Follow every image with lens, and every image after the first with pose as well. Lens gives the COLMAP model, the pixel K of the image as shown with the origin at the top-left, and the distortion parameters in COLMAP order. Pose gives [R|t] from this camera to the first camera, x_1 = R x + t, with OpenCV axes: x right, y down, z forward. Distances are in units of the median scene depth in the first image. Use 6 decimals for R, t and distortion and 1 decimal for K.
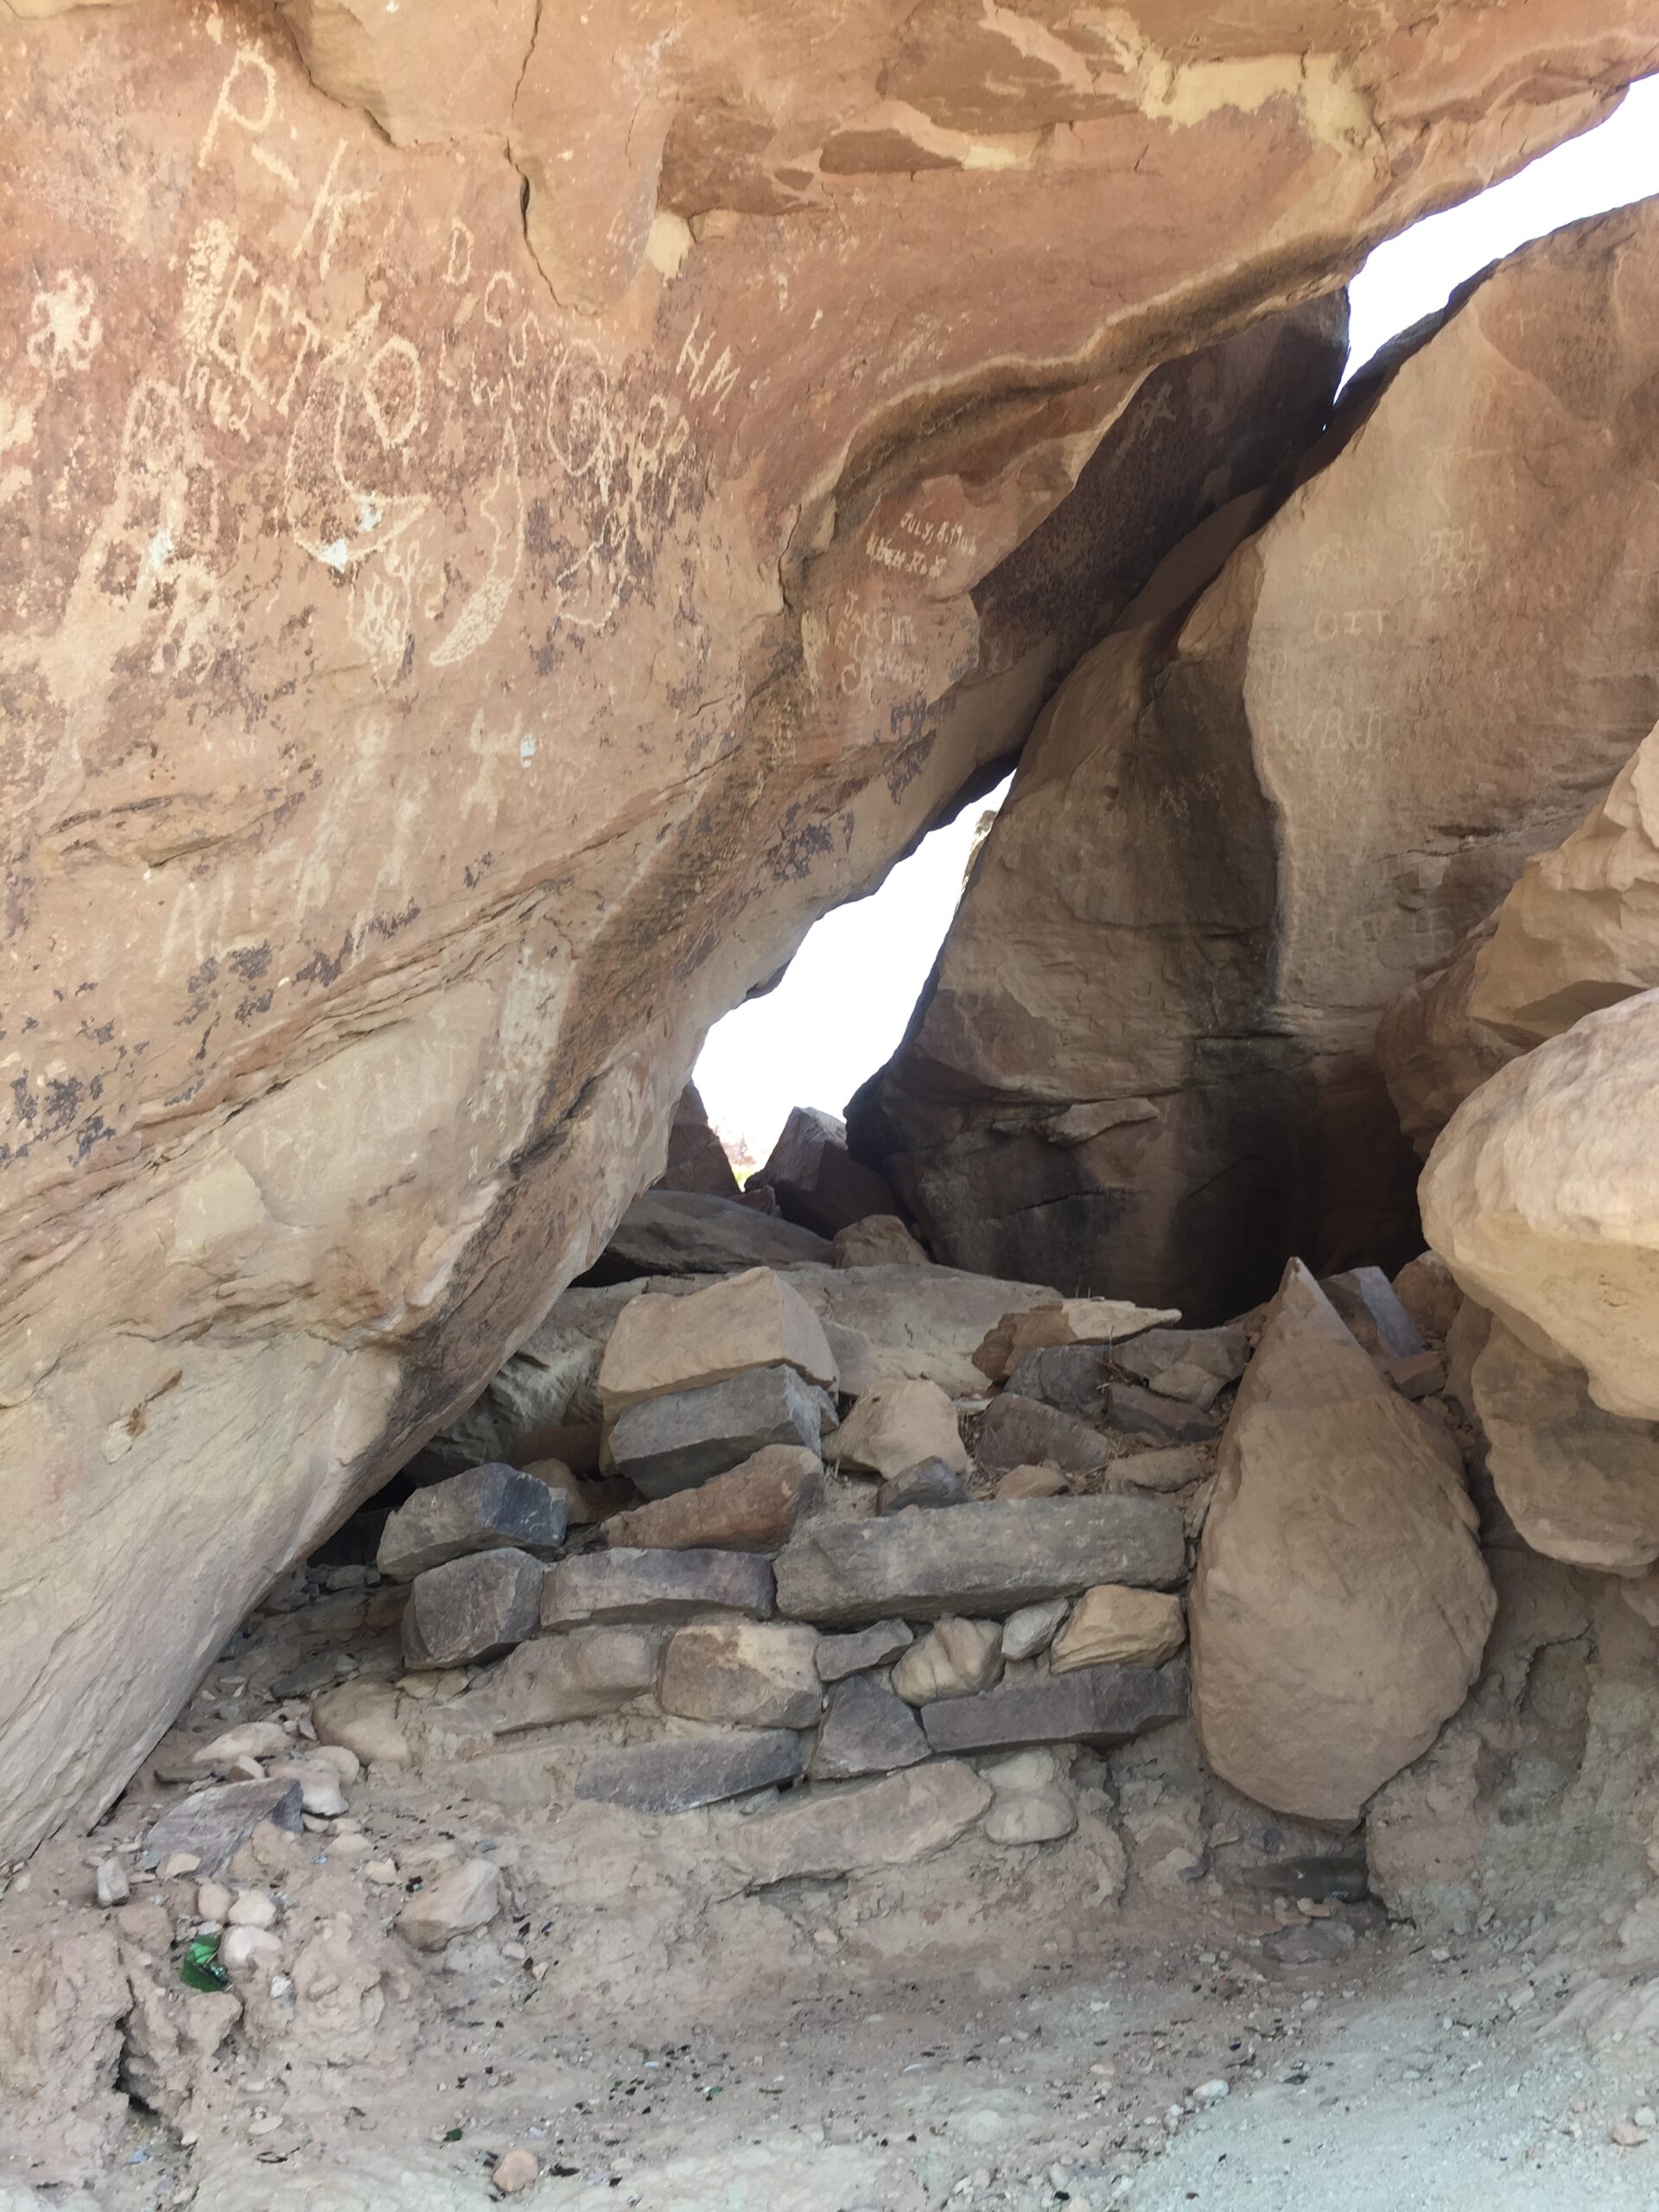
lens RADIAL K [[1889.7, 0, 782.0], [0, 1889.7, 1089.1], [0, 0, 1]] dist [0.062809, -0.073566]
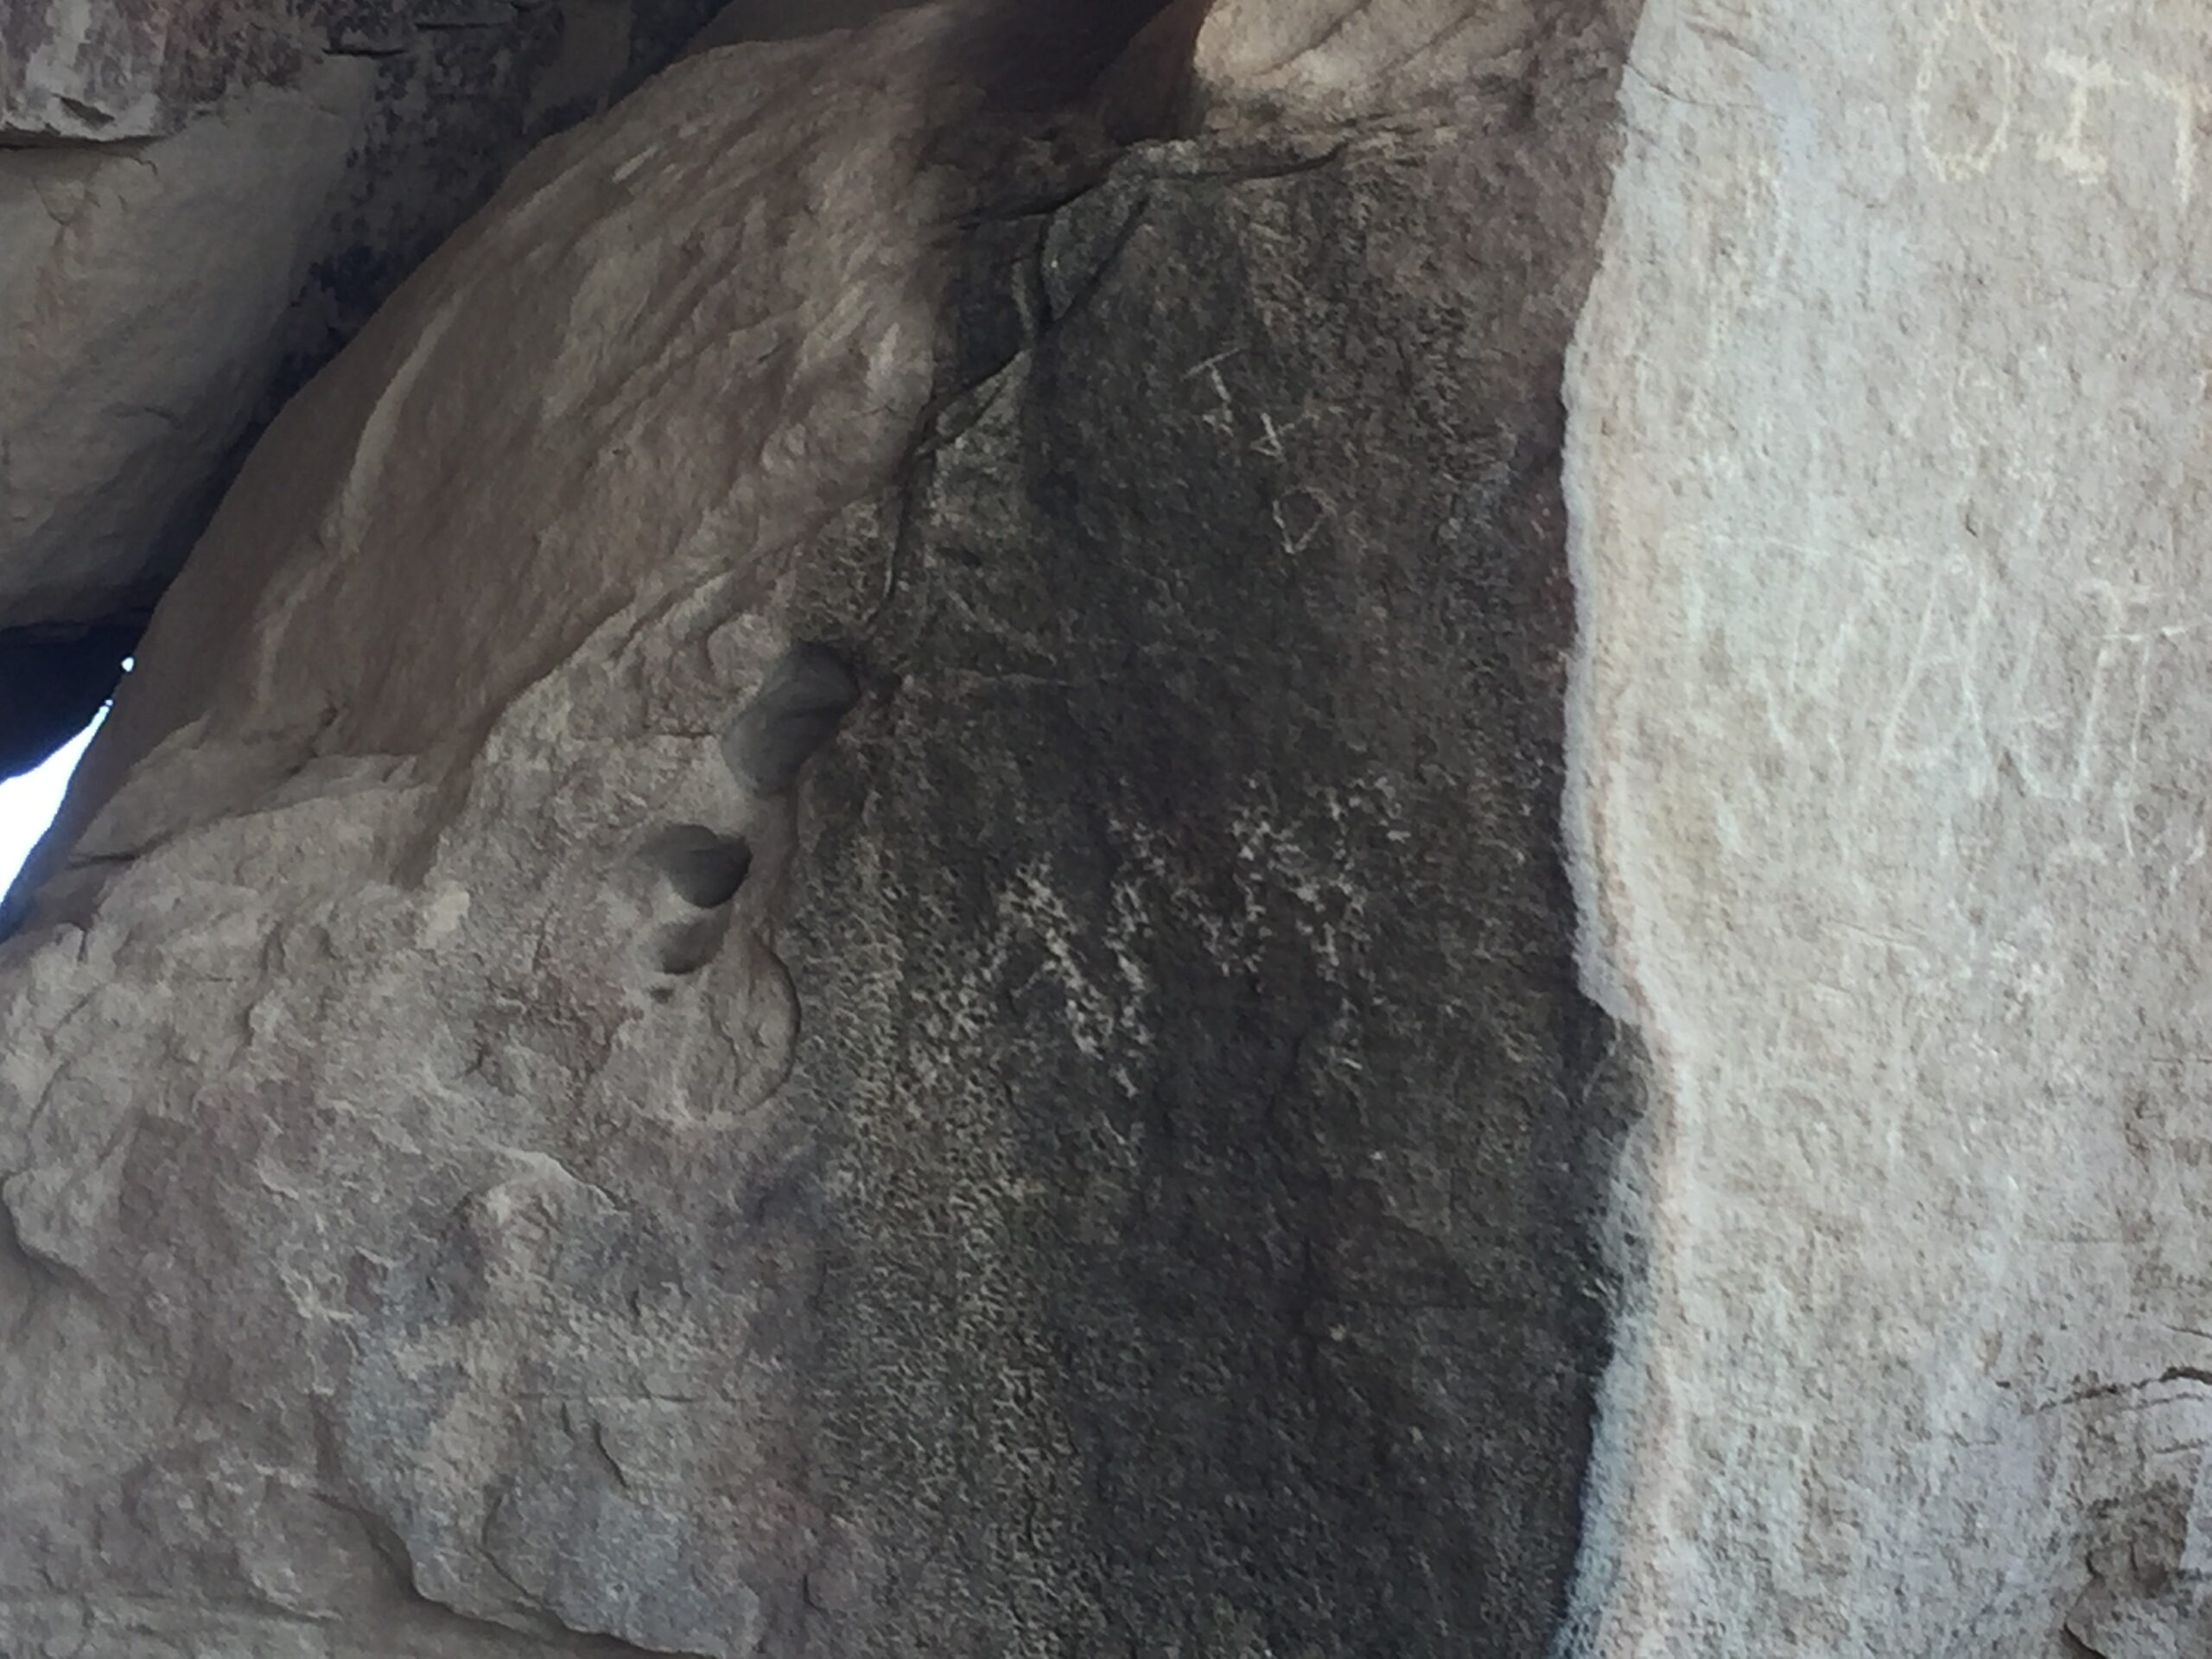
lens RADIAL K [[4919.1, 0, 1123.0], [0, 4919.1, 812.8], [0, 0, 1]] dist [0.026200, 0.000000]
pose [[0.926794, 0.126768, 0.353530, 0.054975], [-0.053311, 0.976186, -0.210281, -0.073695], [-0.371768, 0.176040, 0.911482, 0.605202]]
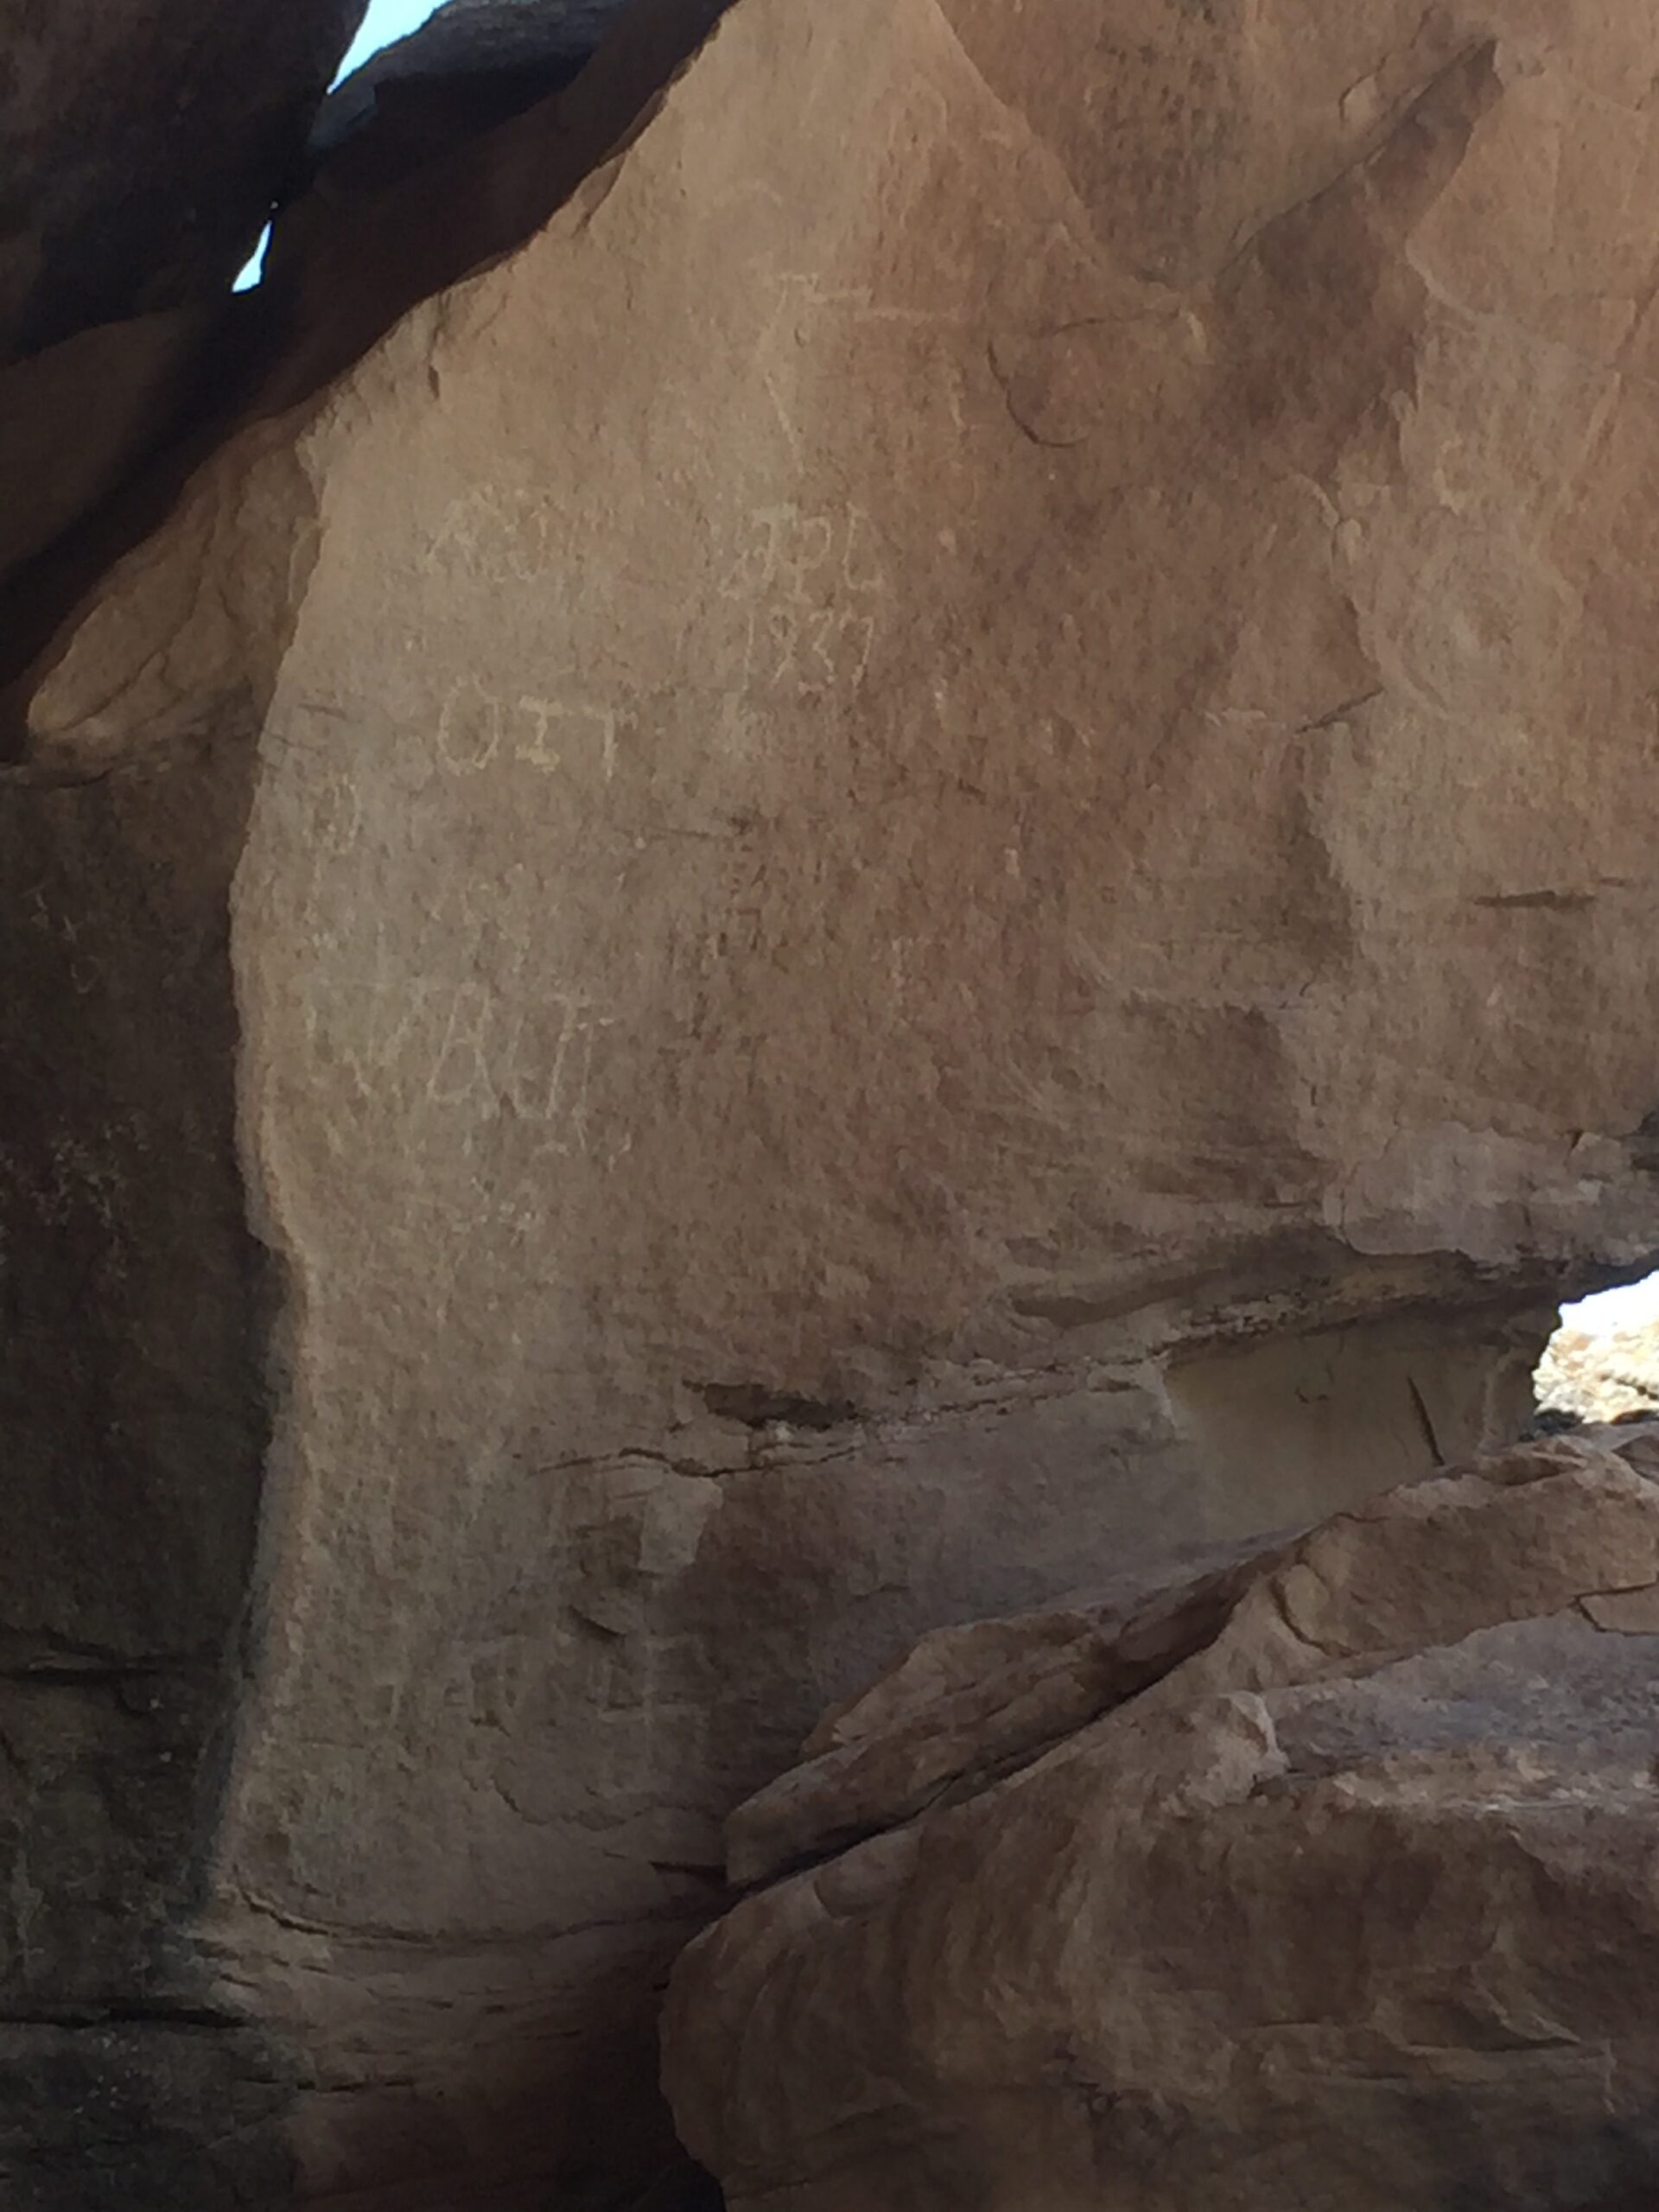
lens RADIAL K [[5498.5, 0, 811.0], [0, 5498.5, 1012.2], [0, 0, 1]] dist [0.054502, 0.000000]
pose [[0.877600, 0.124194, 0.463026, -0.085283], [-0.027366, 0.977263, -0.210257, -0.003269], [-0.478611, 0.171850, 0.861045, 0.179003]]
